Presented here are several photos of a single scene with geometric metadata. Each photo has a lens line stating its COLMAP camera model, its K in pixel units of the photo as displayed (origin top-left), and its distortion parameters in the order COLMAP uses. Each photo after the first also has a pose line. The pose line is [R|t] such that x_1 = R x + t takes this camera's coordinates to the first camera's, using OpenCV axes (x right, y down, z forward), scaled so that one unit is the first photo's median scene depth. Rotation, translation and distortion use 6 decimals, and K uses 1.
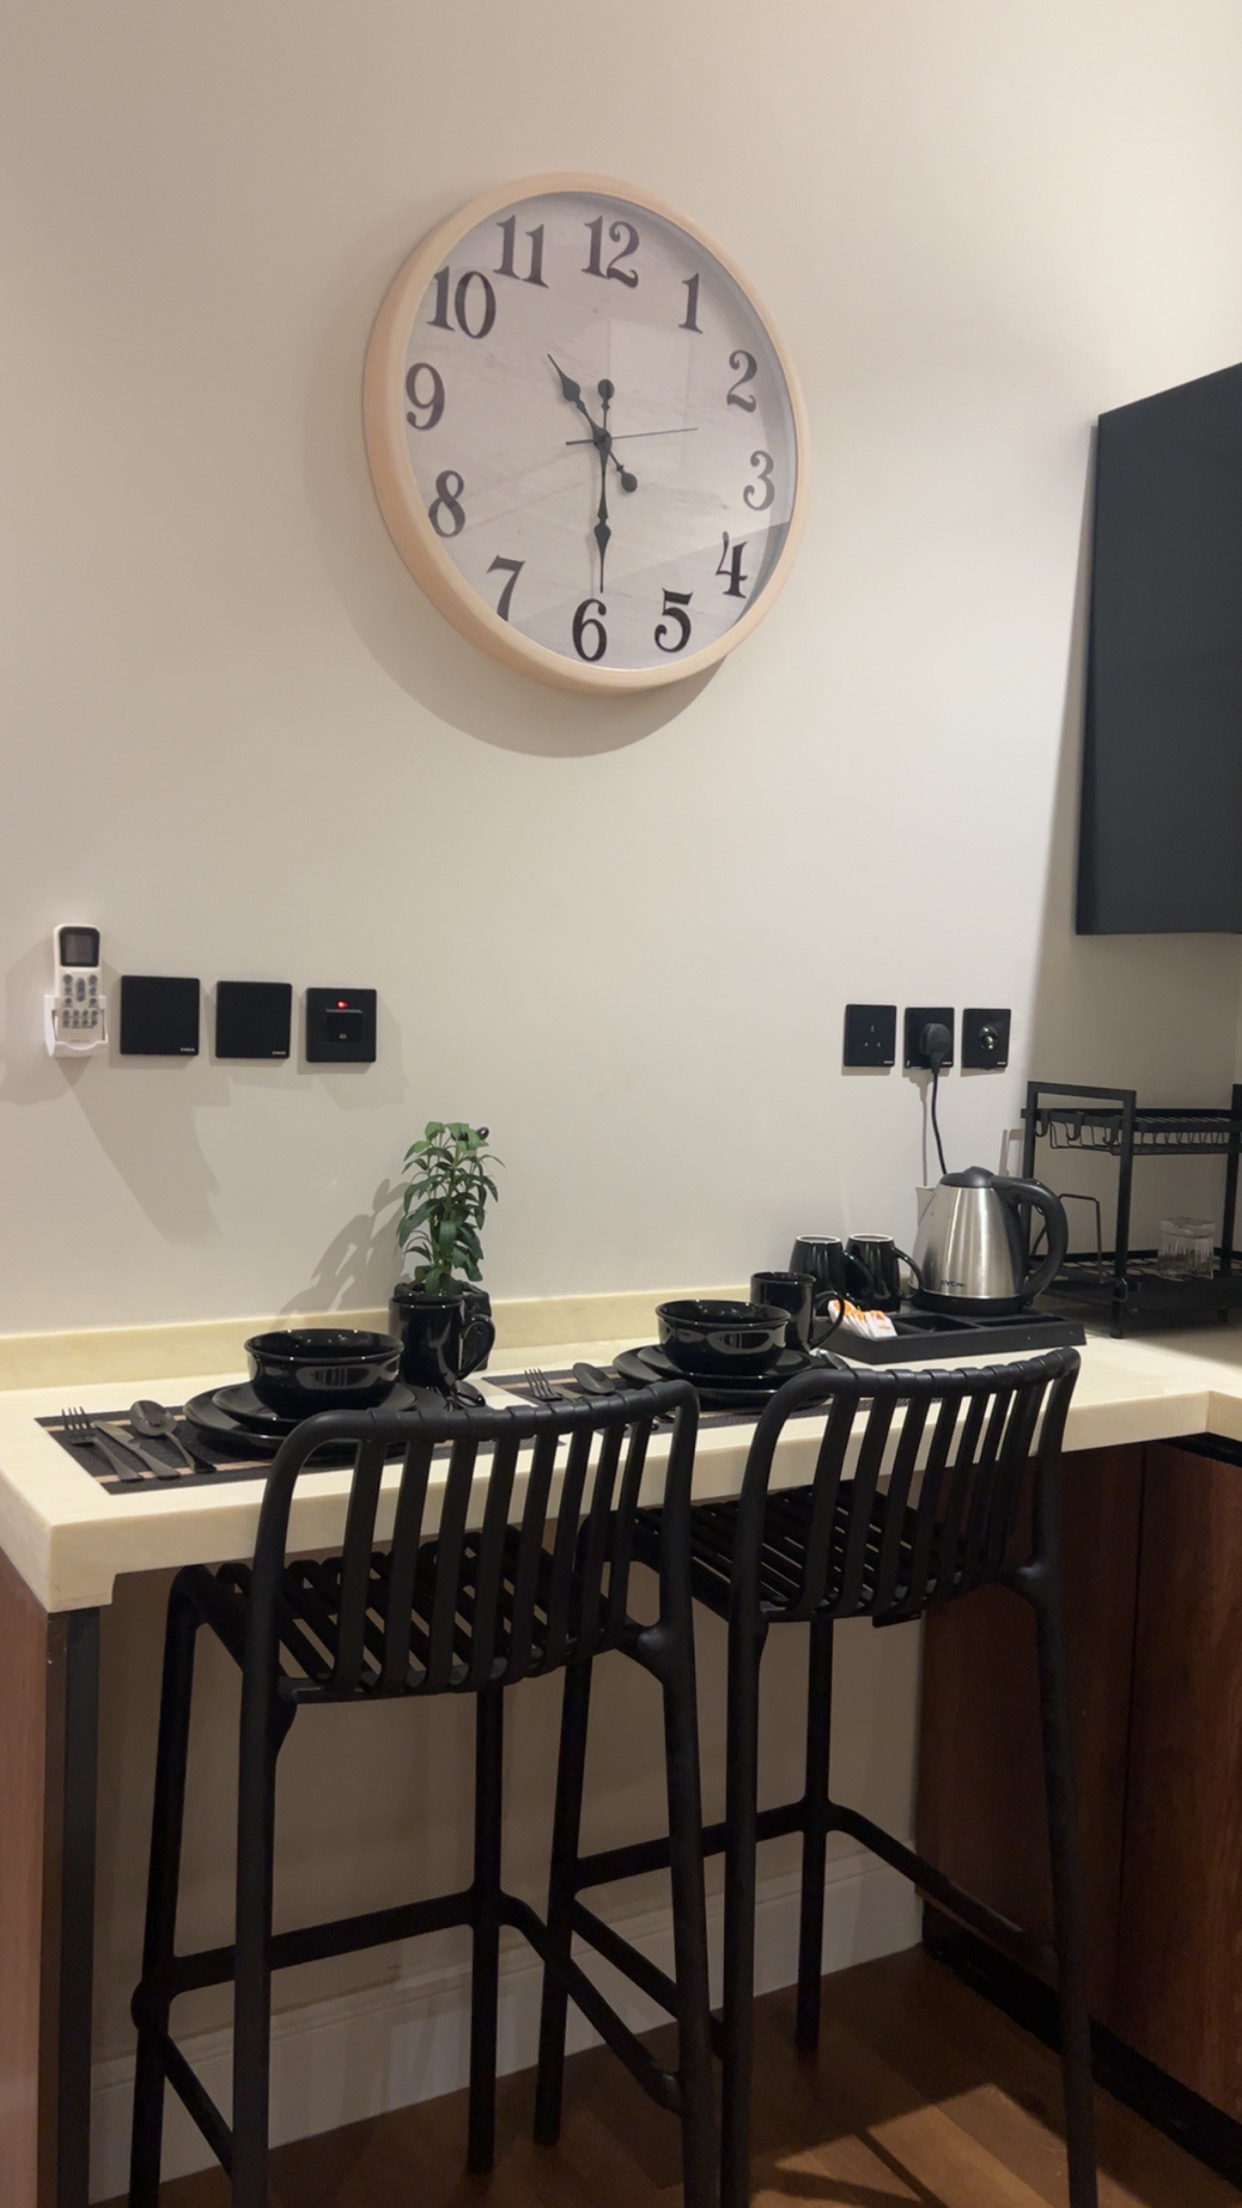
lens RADIAL K [[1725.1, 0, 620.8], [0, 1725.1, 1099.6], [0, 0, 1]] dist [0.057114, -0.071963]
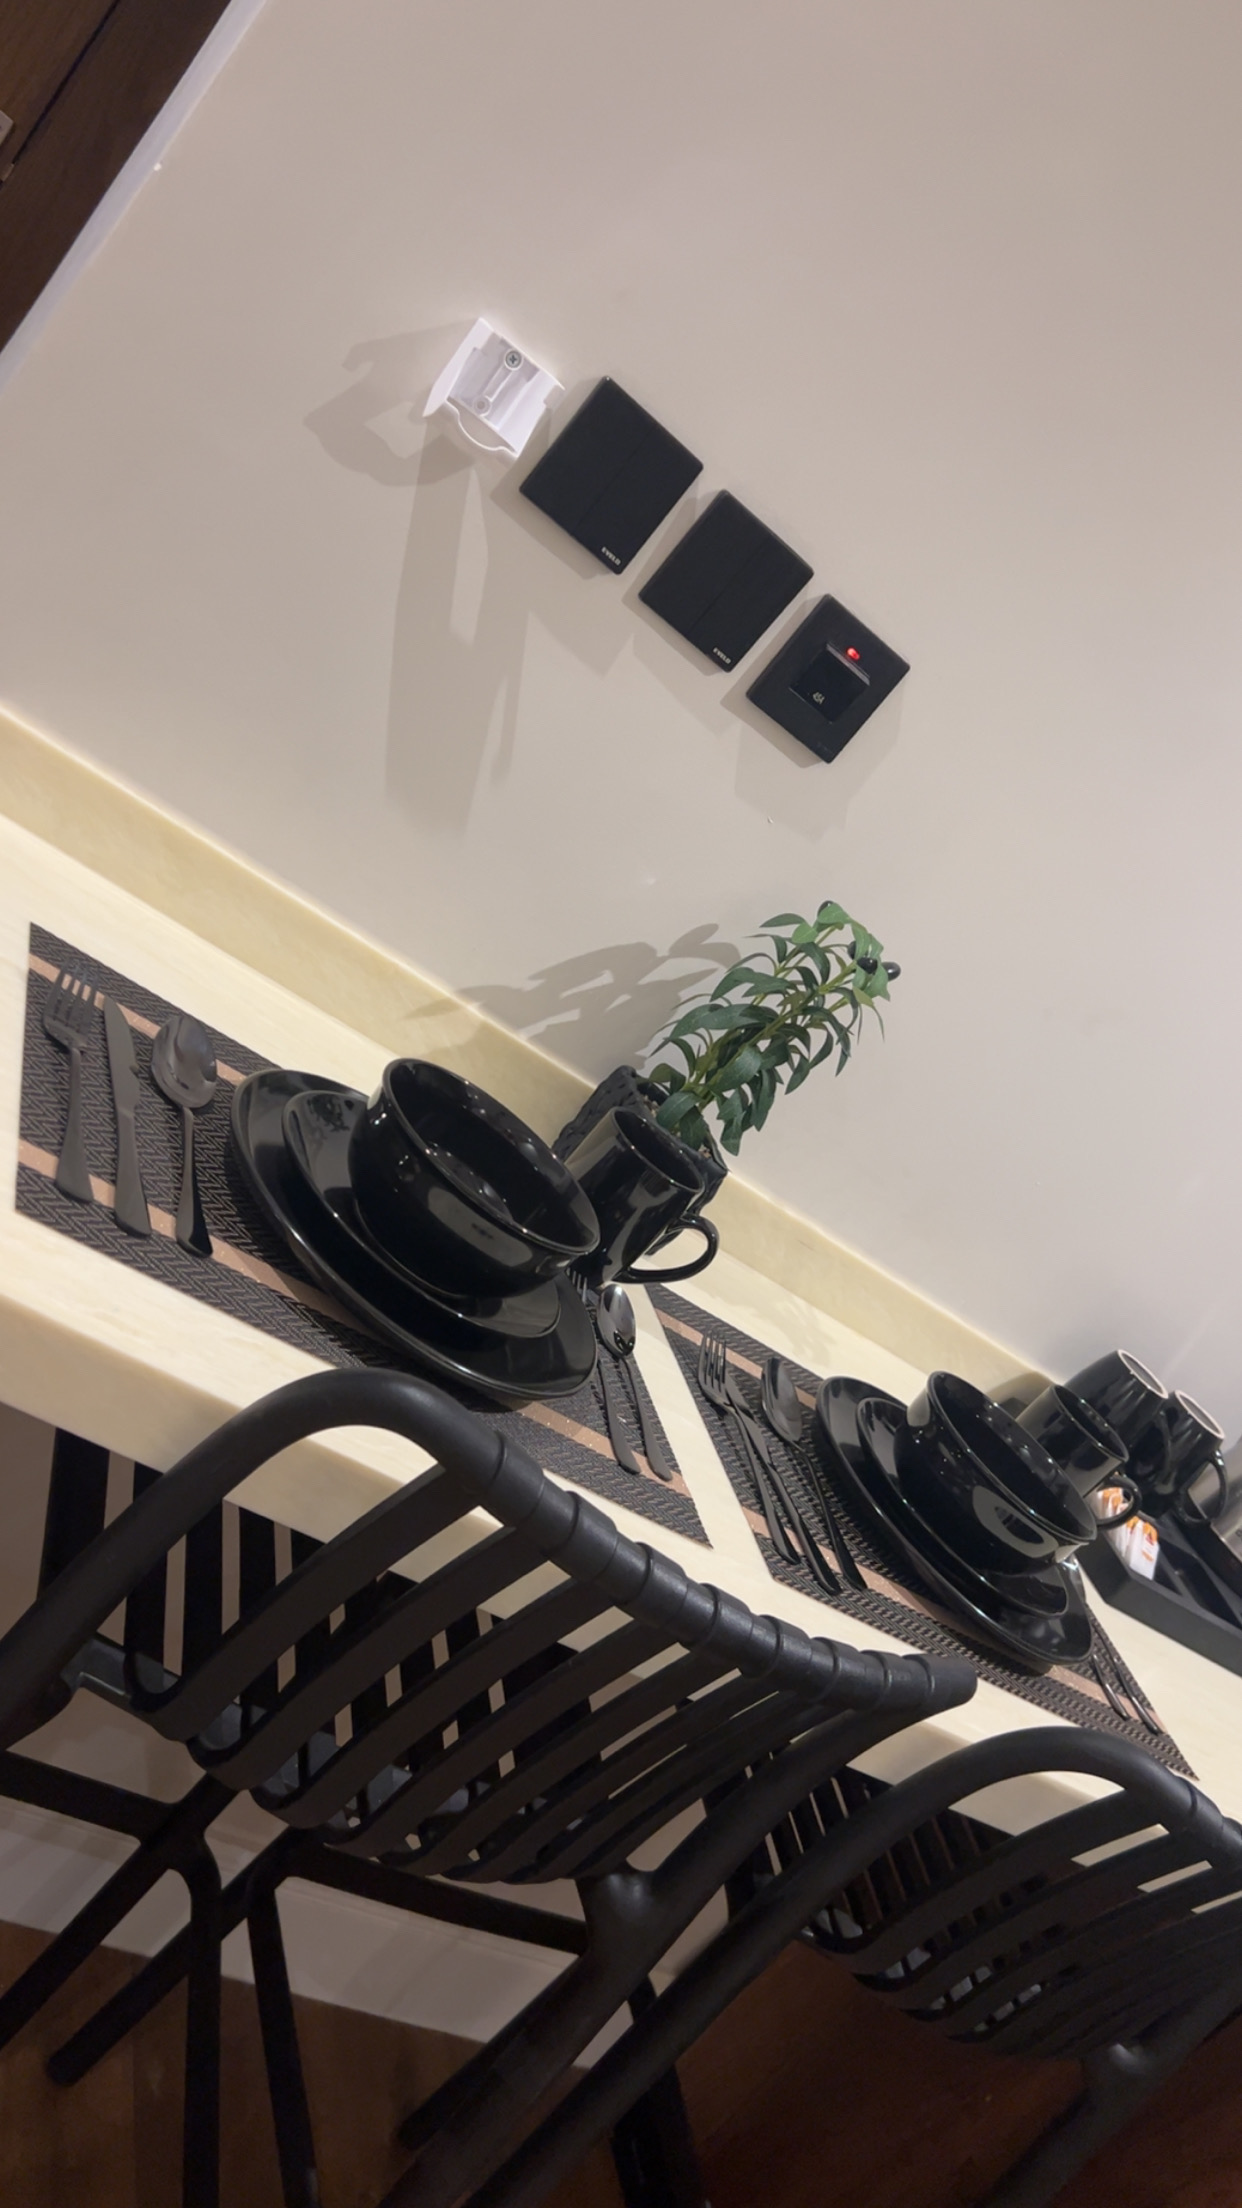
lens RADIAL K [[1725.1, 0, 611.5], [0, 1725.1, 1118.7], [0, 0, 1]] dist [0.057114, -0.071963]
pose [[0.772309, 0.634917, 0.020461, -0.134569], [-0.623239, 0.751085, 0.217819, -0.013295], [0.122929, -0.180976, 0.975775, 0.379517]]
